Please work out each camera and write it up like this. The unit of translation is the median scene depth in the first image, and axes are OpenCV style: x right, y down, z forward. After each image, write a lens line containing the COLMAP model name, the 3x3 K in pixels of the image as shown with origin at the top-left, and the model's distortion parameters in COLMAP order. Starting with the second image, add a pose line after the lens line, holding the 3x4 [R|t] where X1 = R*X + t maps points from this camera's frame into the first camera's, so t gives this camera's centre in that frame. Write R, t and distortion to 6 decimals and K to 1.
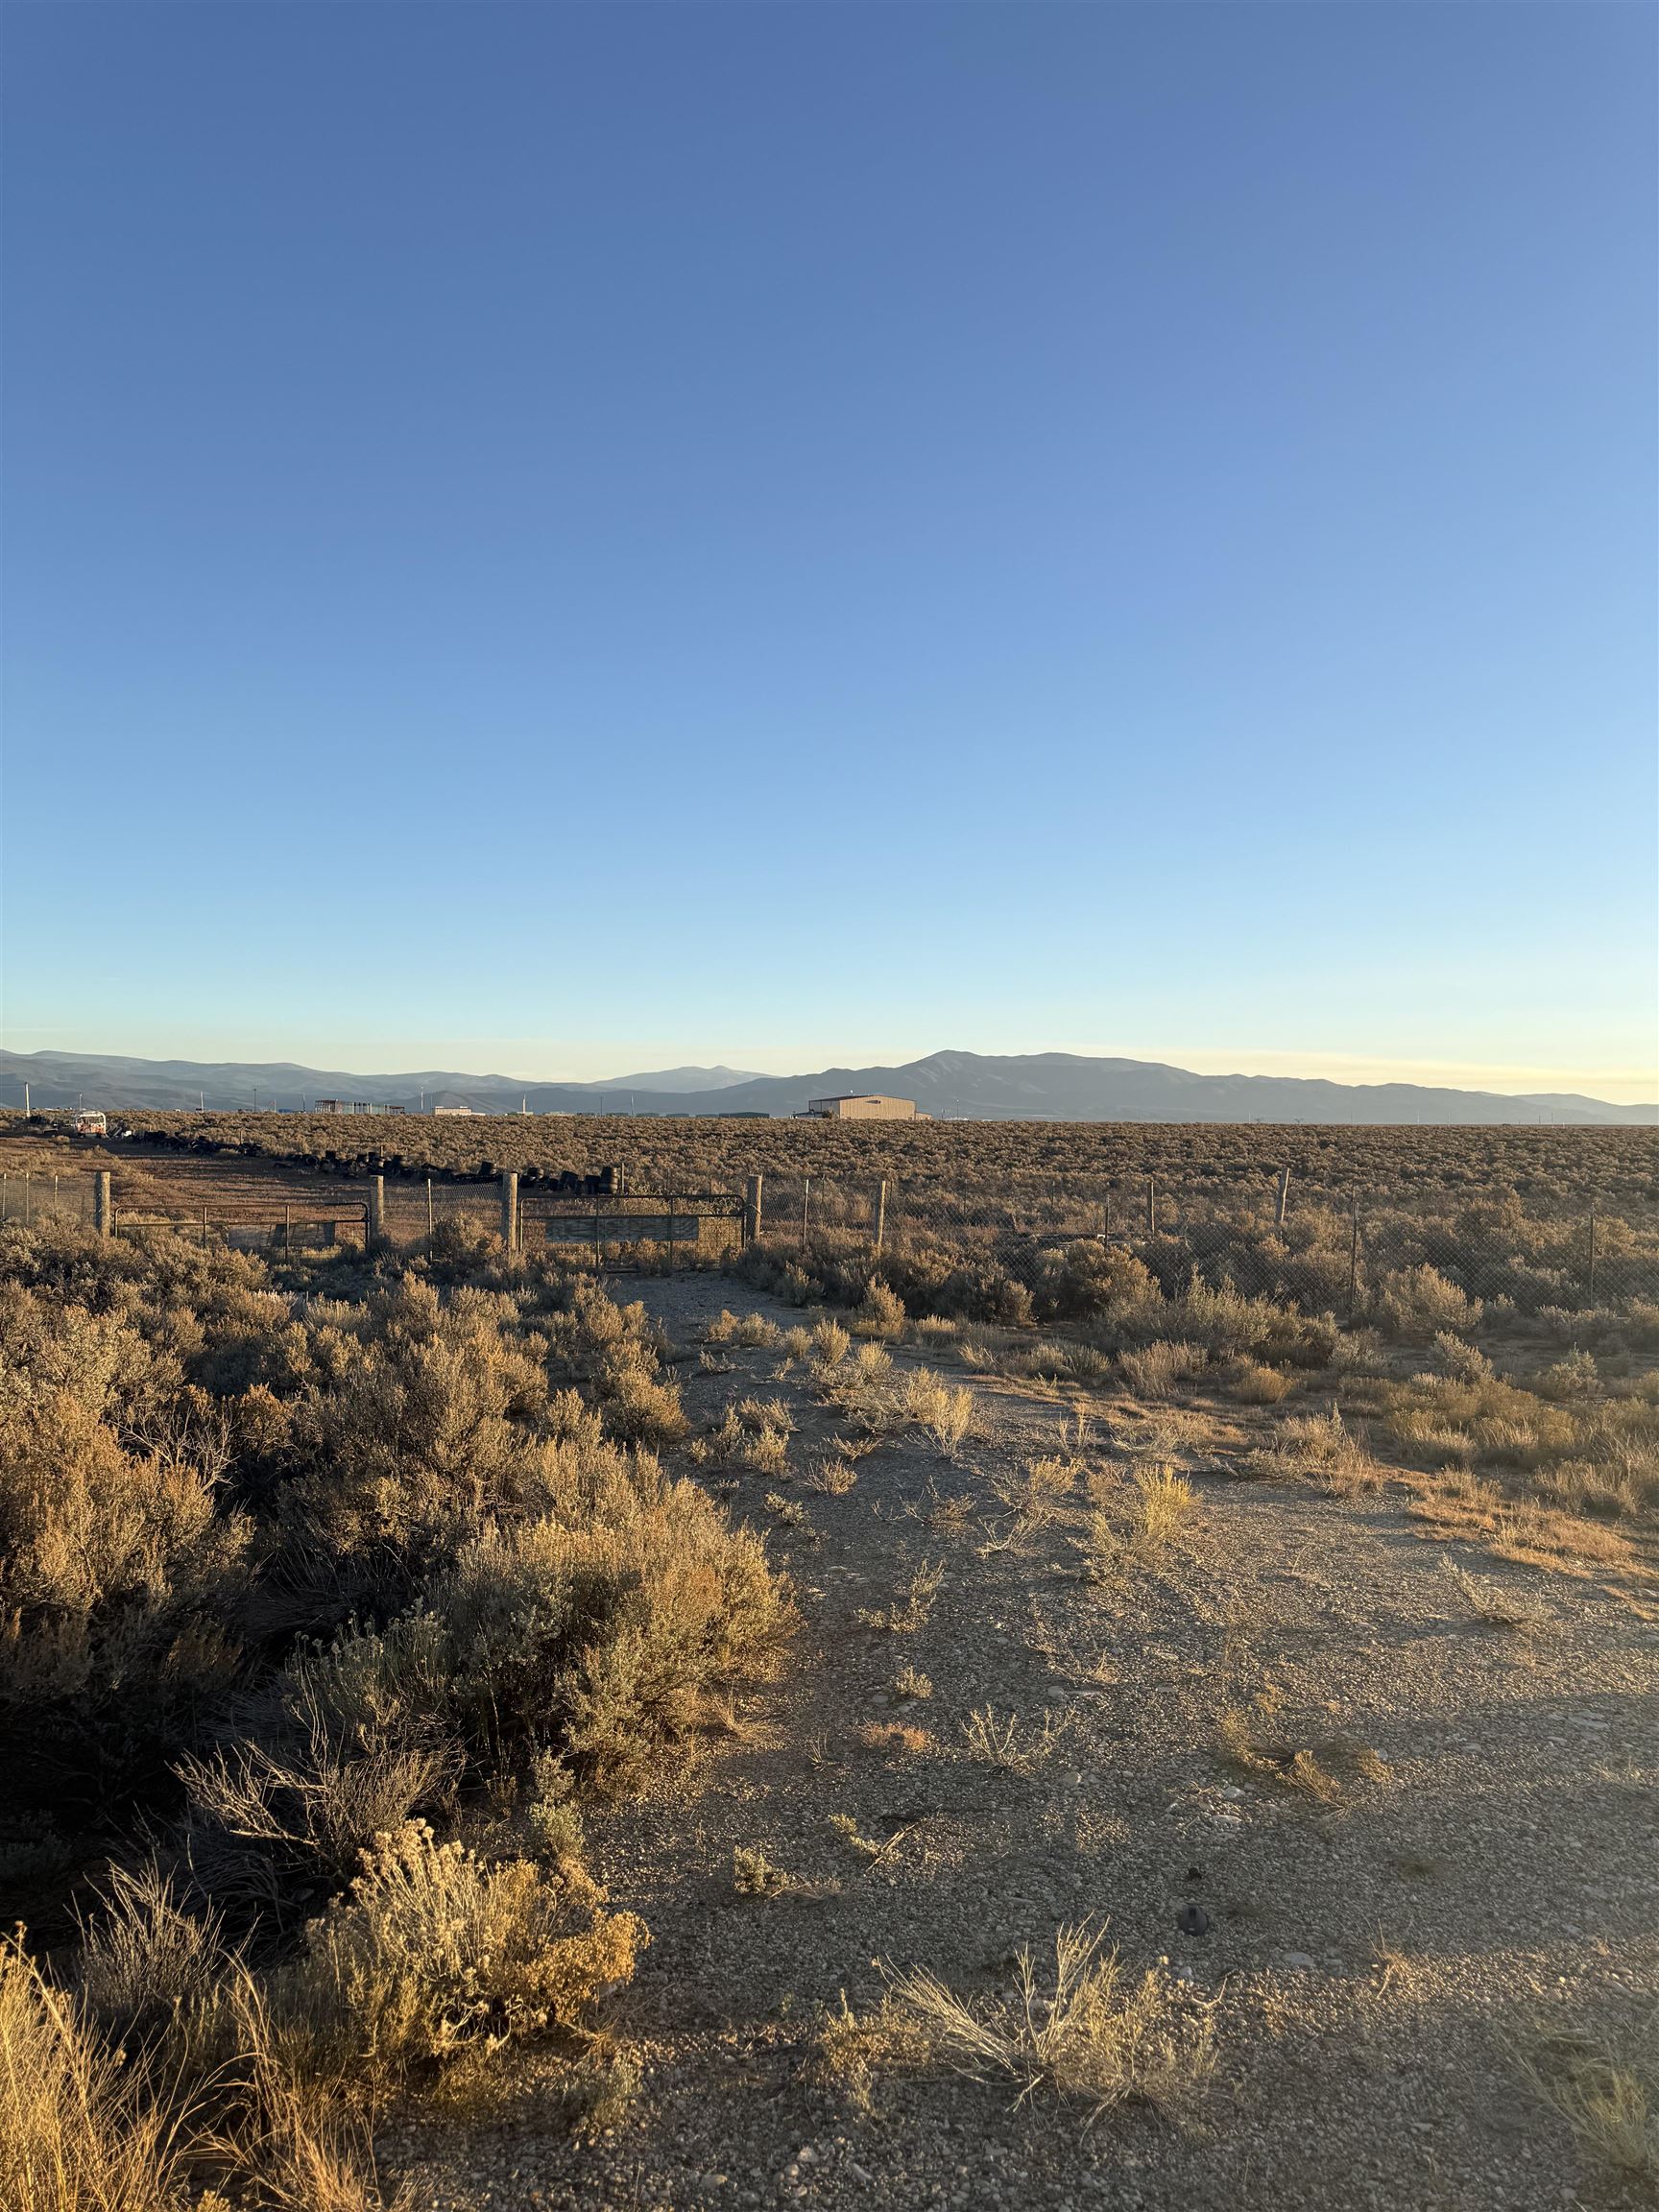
lens RADIAL K [[1536.8, 0, 849.8], [0, 1536.8, 1115.5], [0, 0, 1]] dist [0.040577, -0.001120]
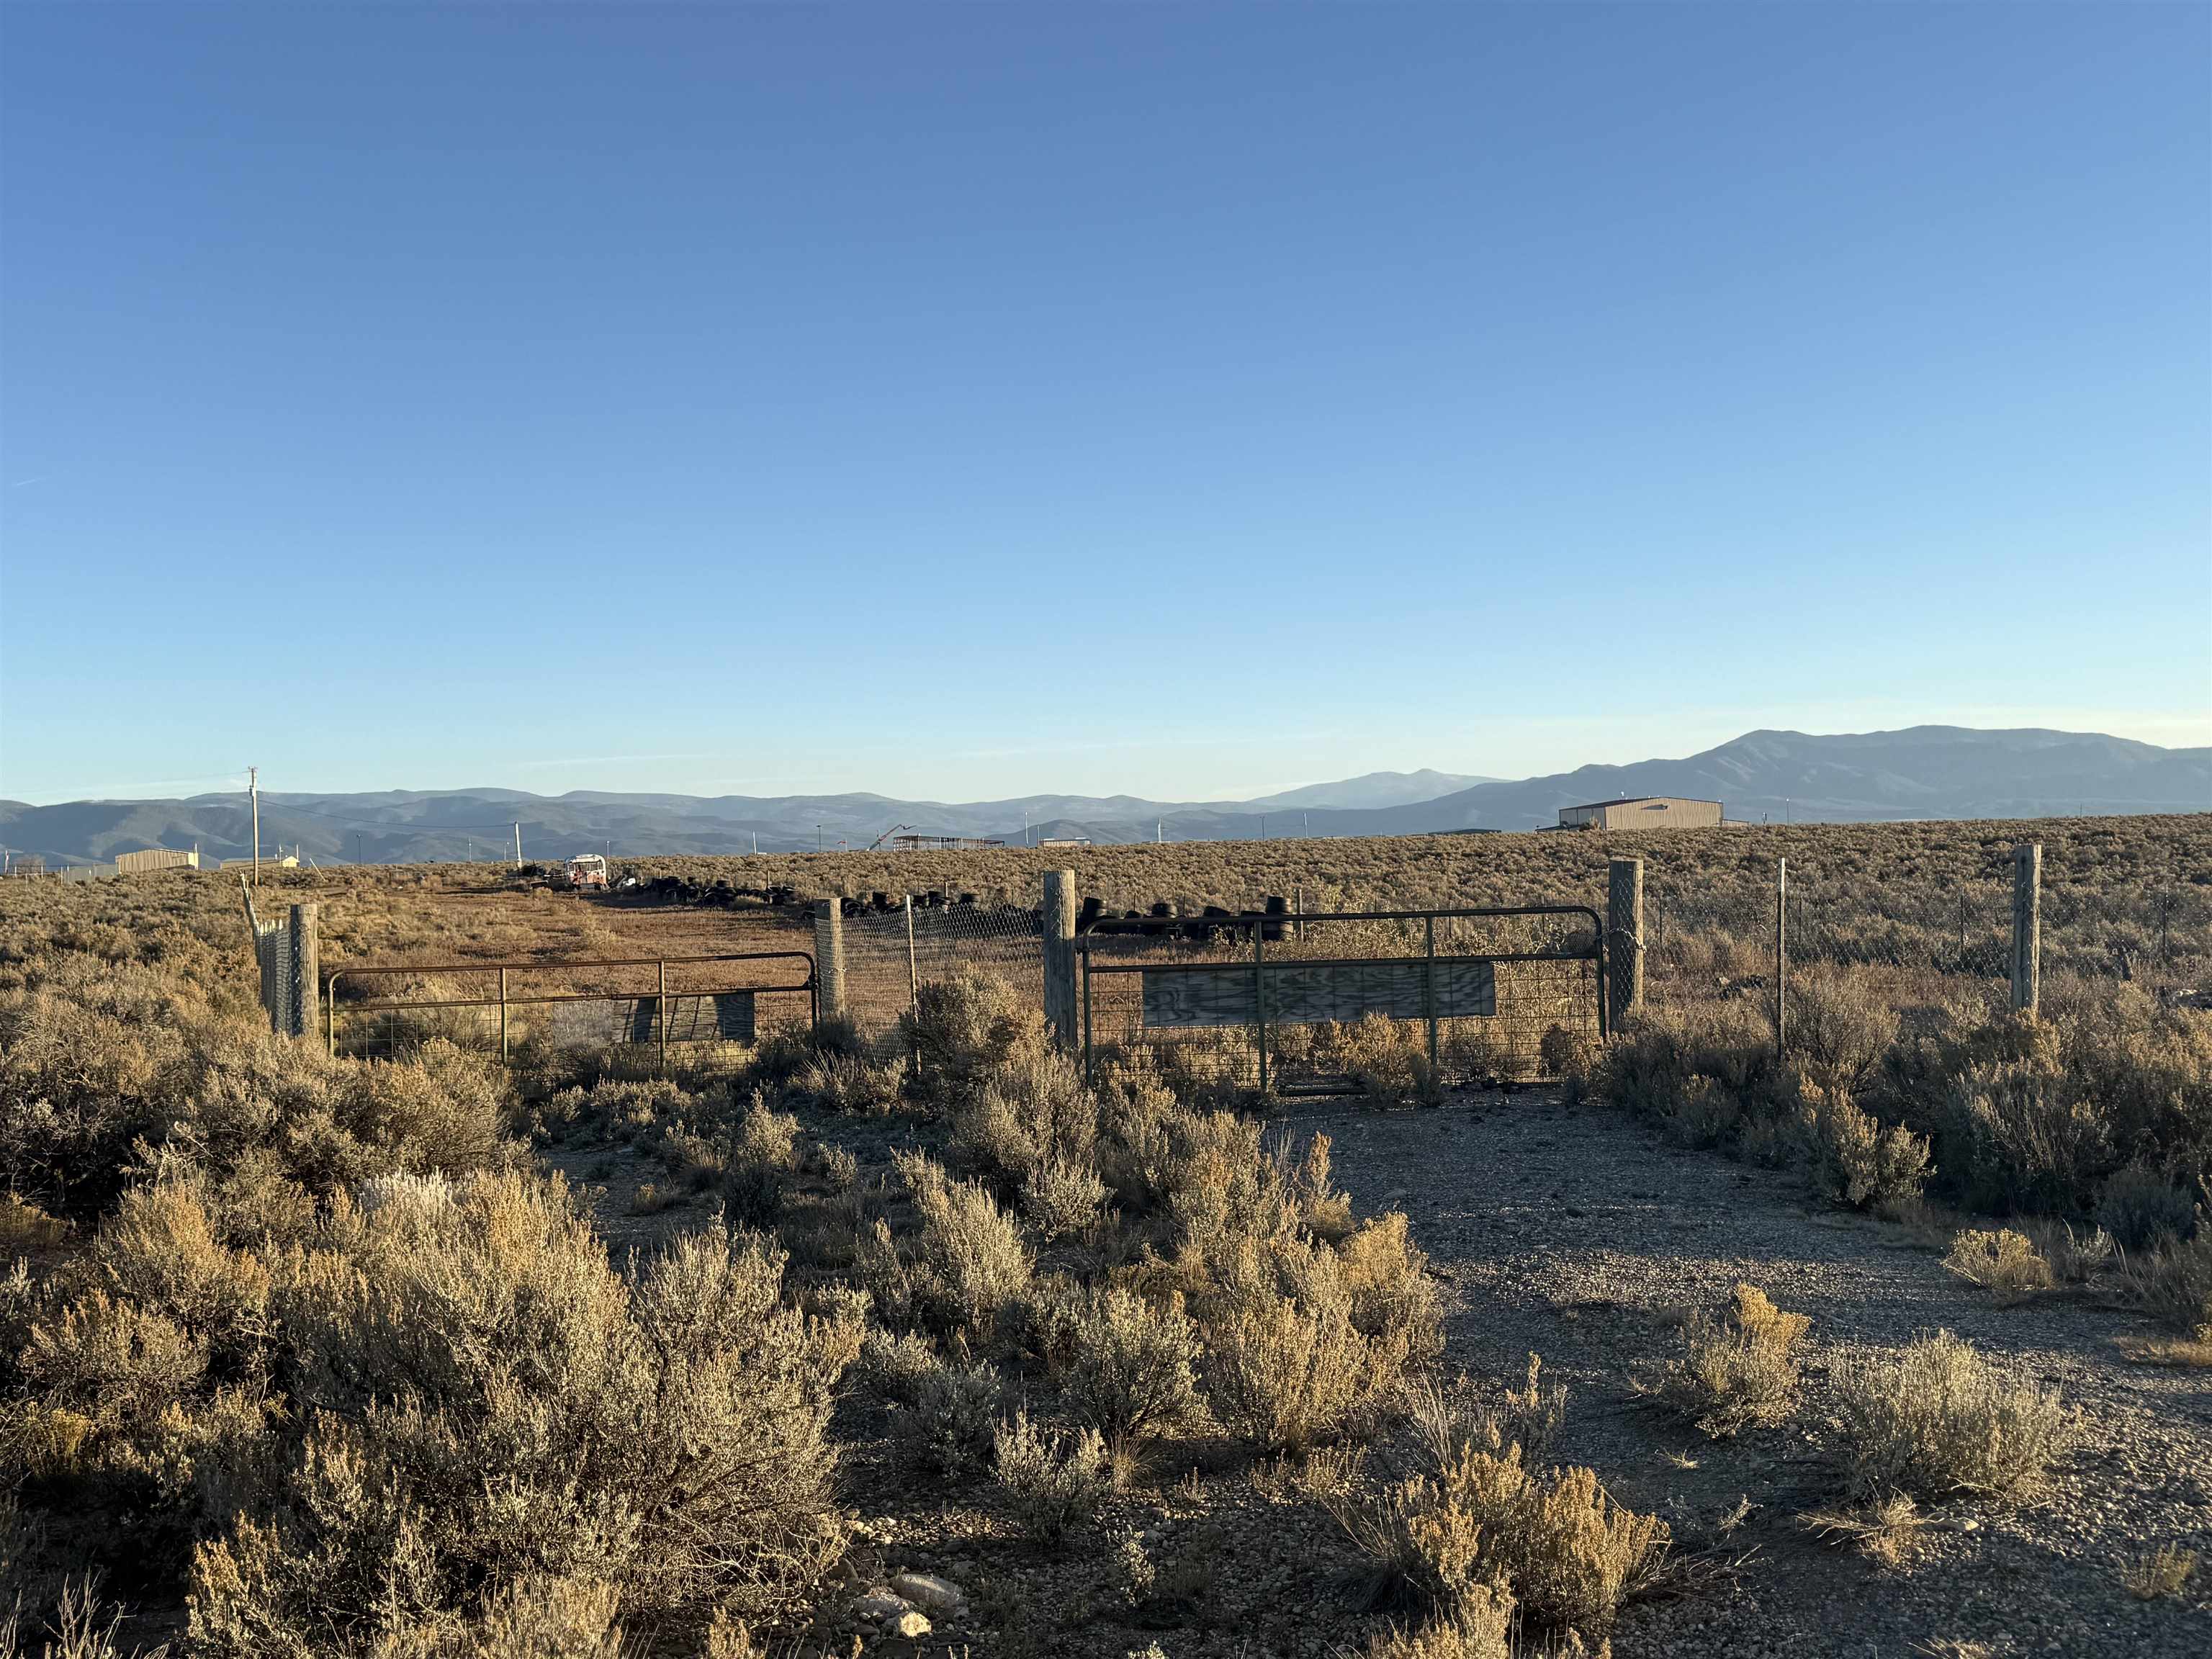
lens RADIAL K [[2107.1, 0, 1104.7], [0, 2107.1, 829.6], [0, 0, 1]] dist [0.082091, 0.000000]
pose [[0.971557, -0.040050, -0.233394, -0.029103], [0.038681, 0.999197, -0.010442, 0.014069], [0.233624, 0.001118, 0.972326, 0.181613]]
